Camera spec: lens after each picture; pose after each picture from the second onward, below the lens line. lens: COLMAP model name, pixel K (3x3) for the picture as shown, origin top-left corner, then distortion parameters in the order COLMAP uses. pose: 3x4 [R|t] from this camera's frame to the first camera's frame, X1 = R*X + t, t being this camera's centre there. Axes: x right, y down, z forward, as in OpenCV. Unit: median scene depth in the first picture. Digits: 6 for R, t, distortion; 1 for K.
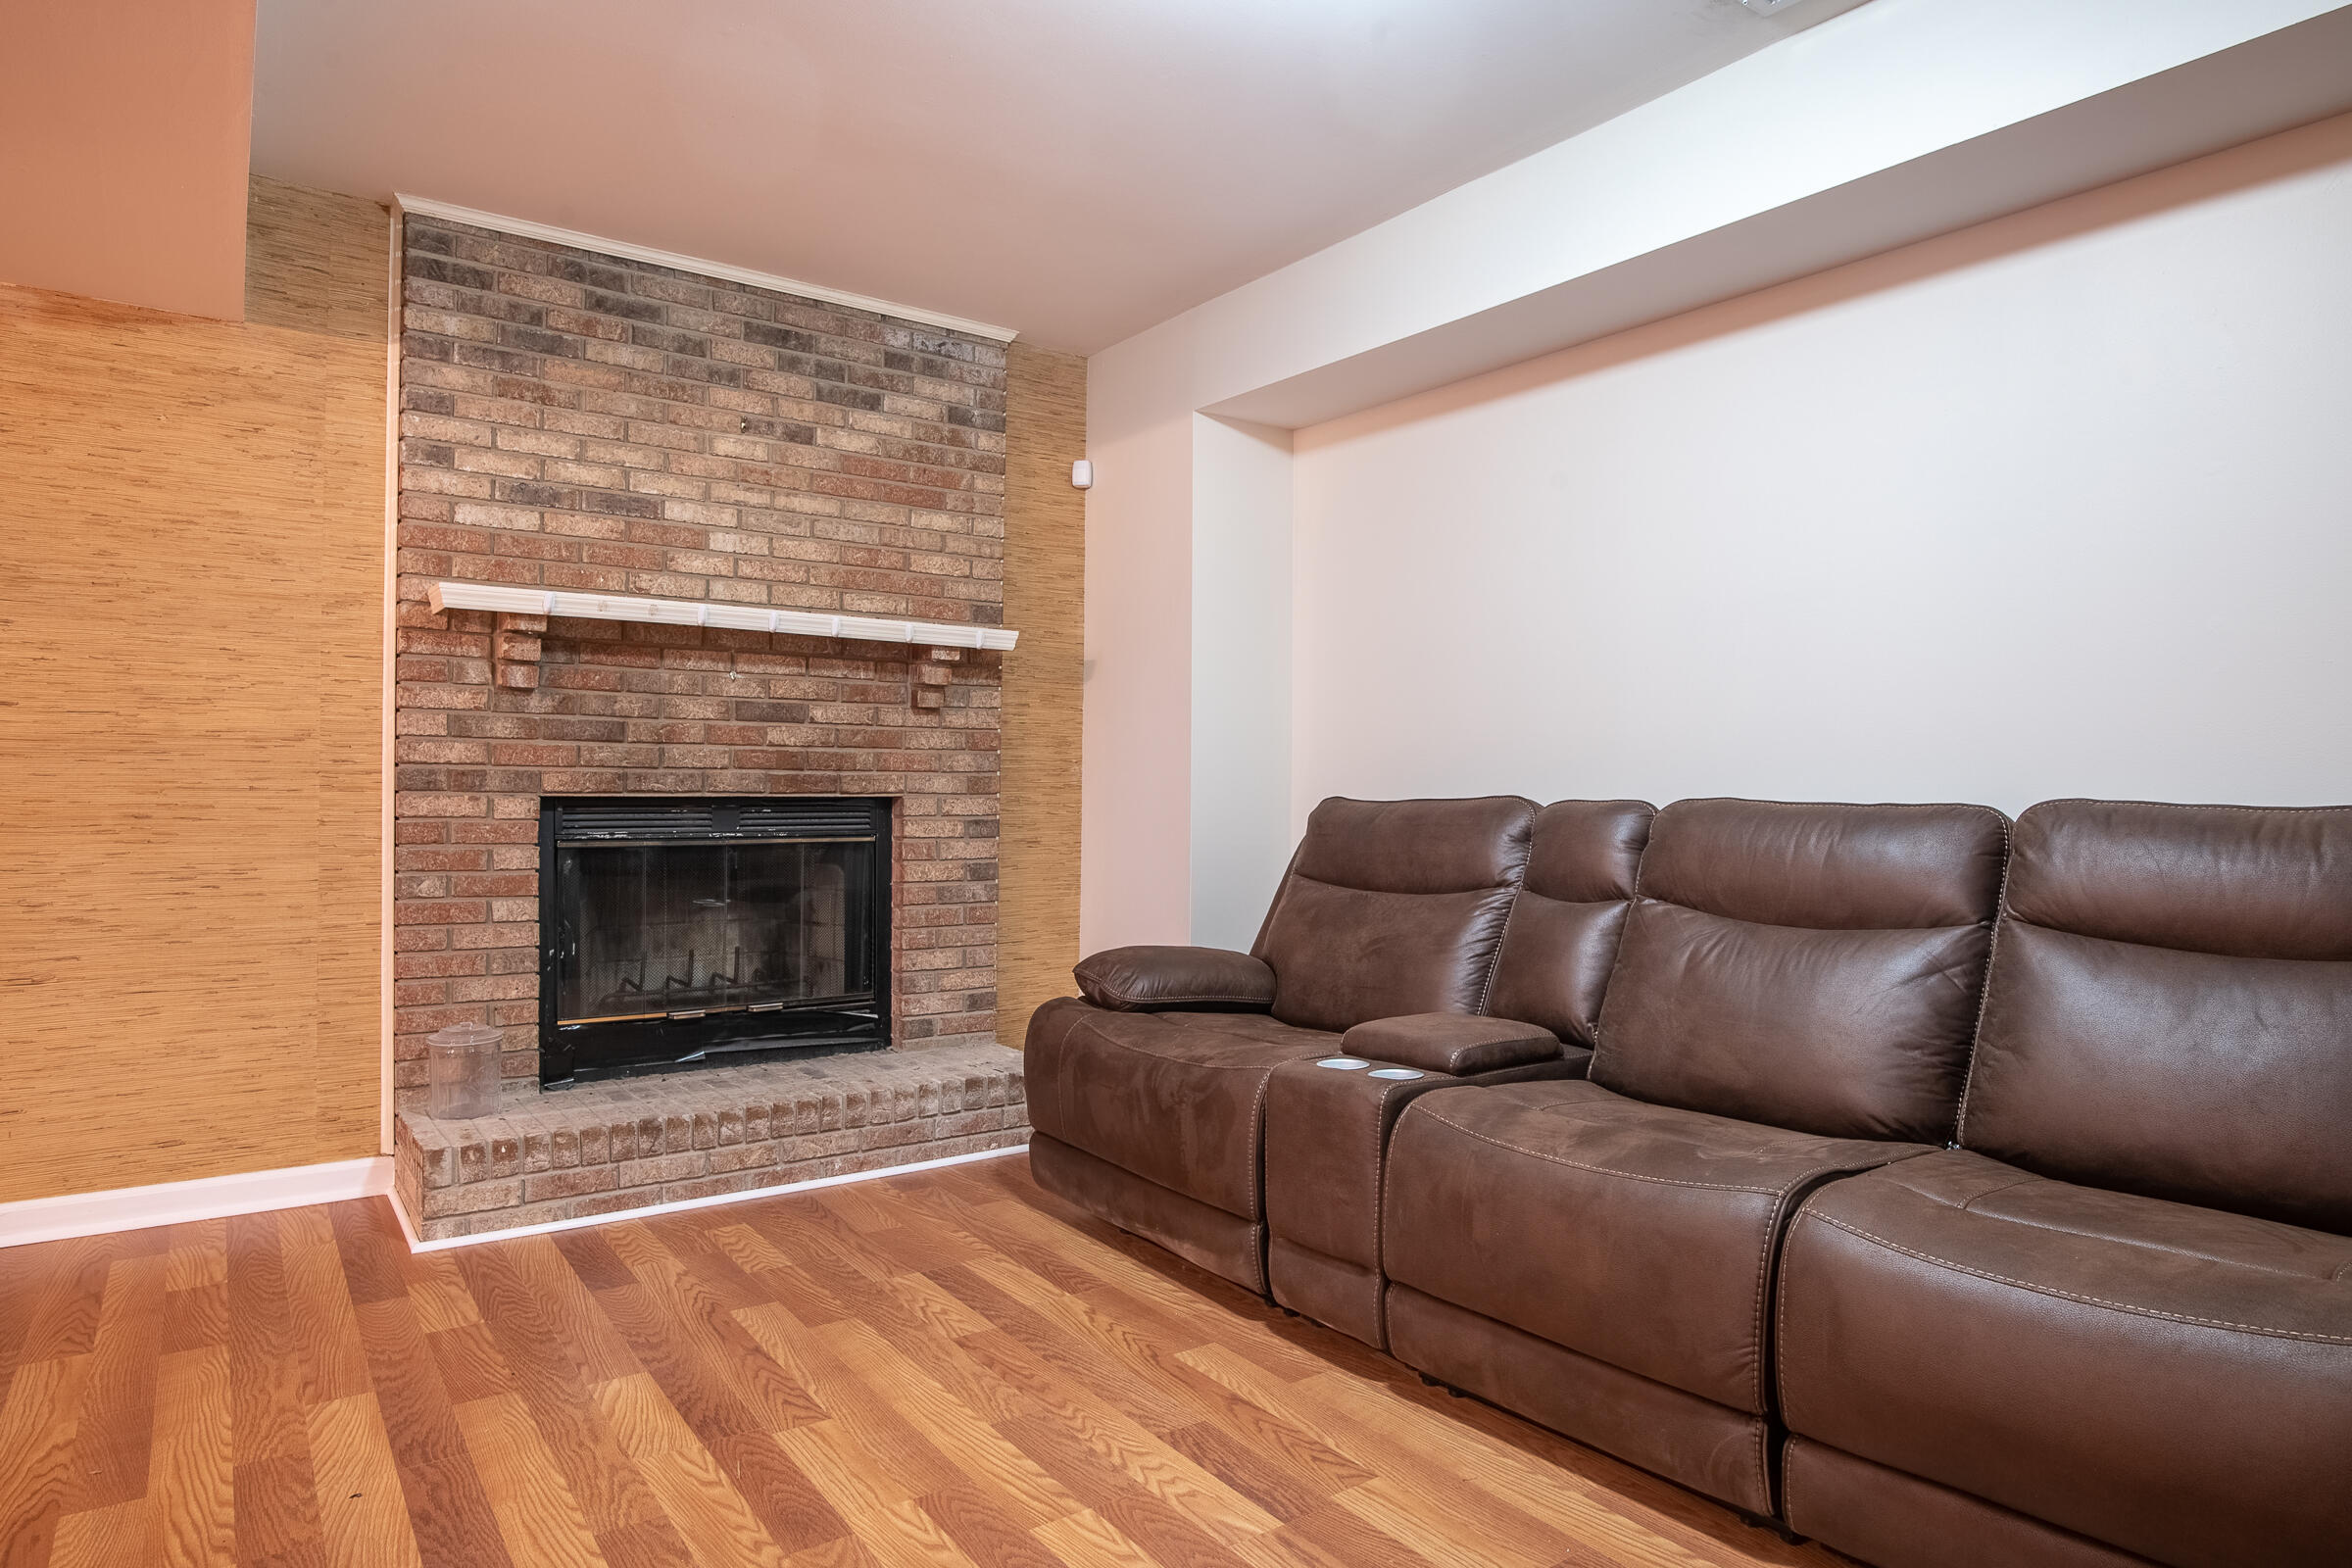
lens RADIAL K [[1366.2, 0, 1176.0], [0, 1366.2, 784.0], [0, 0, 1]] dist [-0.039468, 0.017493]
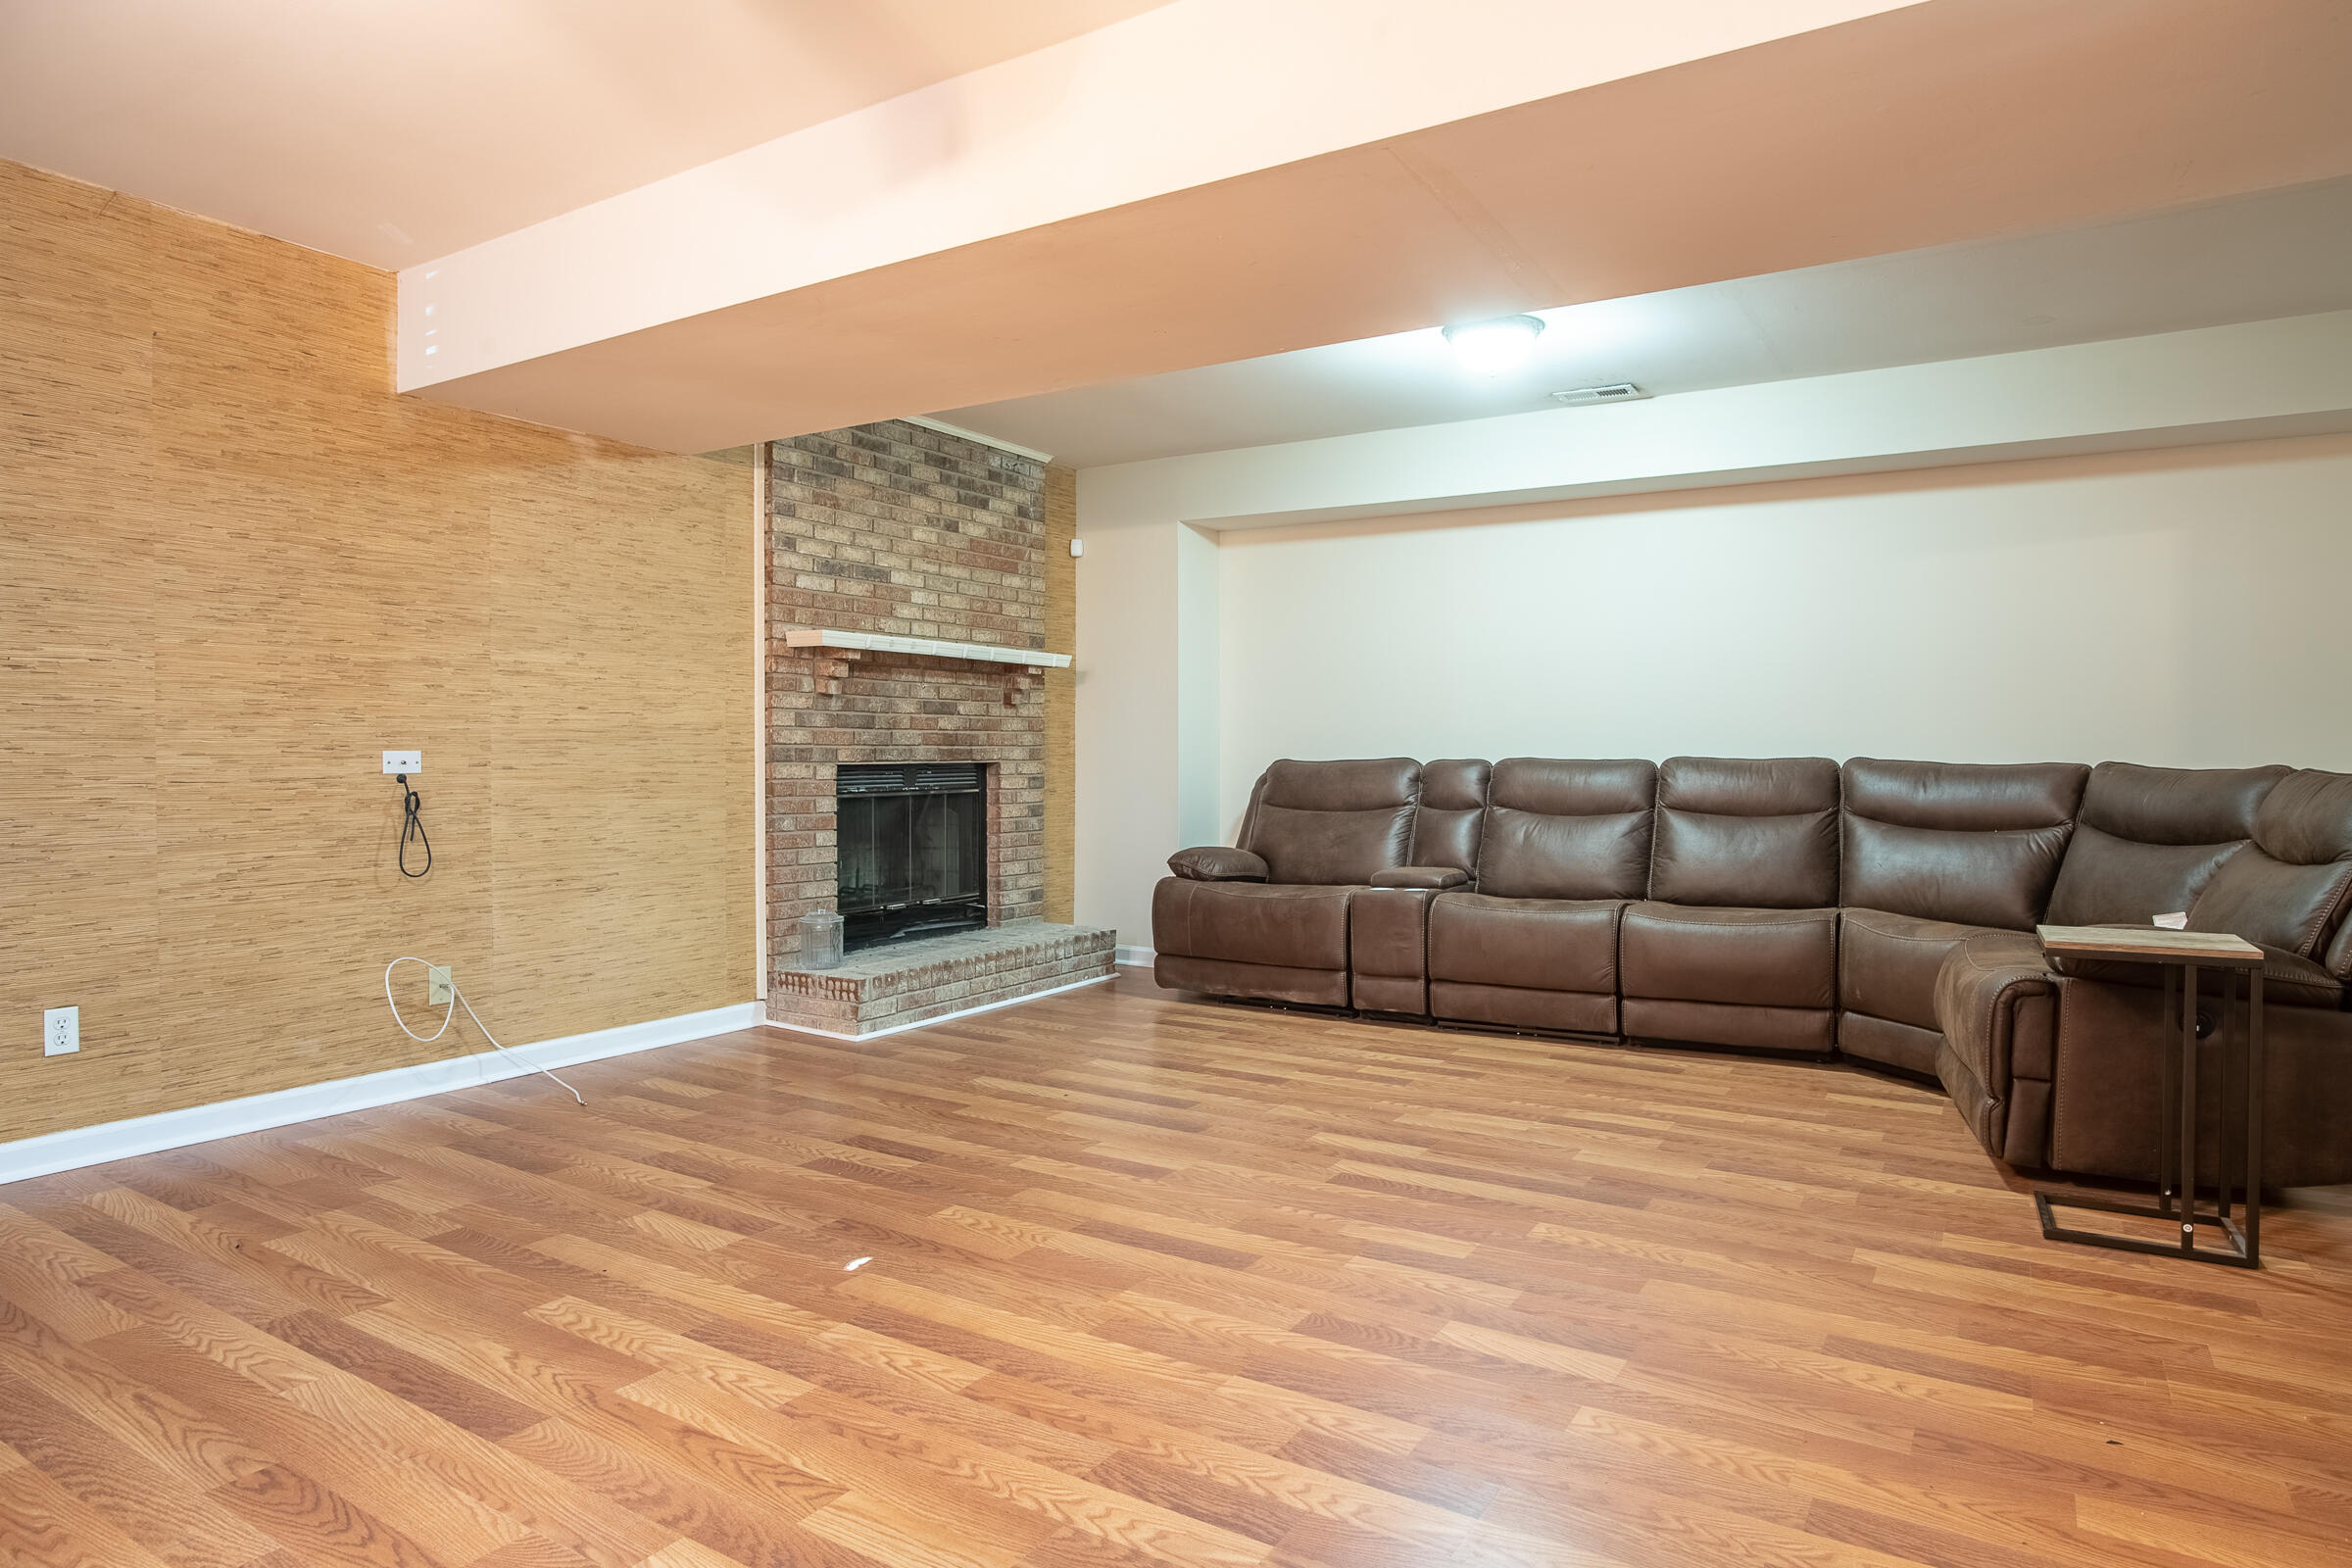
lens RADIAL K [[1366.2, 0, 1176.0], [0, 1366.2, 784.0], [0, 0, 1]] dist [-0.039468, 0.017493]
pose [[0.925954, -0.018294, 0.377193, -0.685332], [0.007885, 0.999545, 0.029122, -0.010819], [-0.377554, -0.023991, 0.925677, -0.569488]]
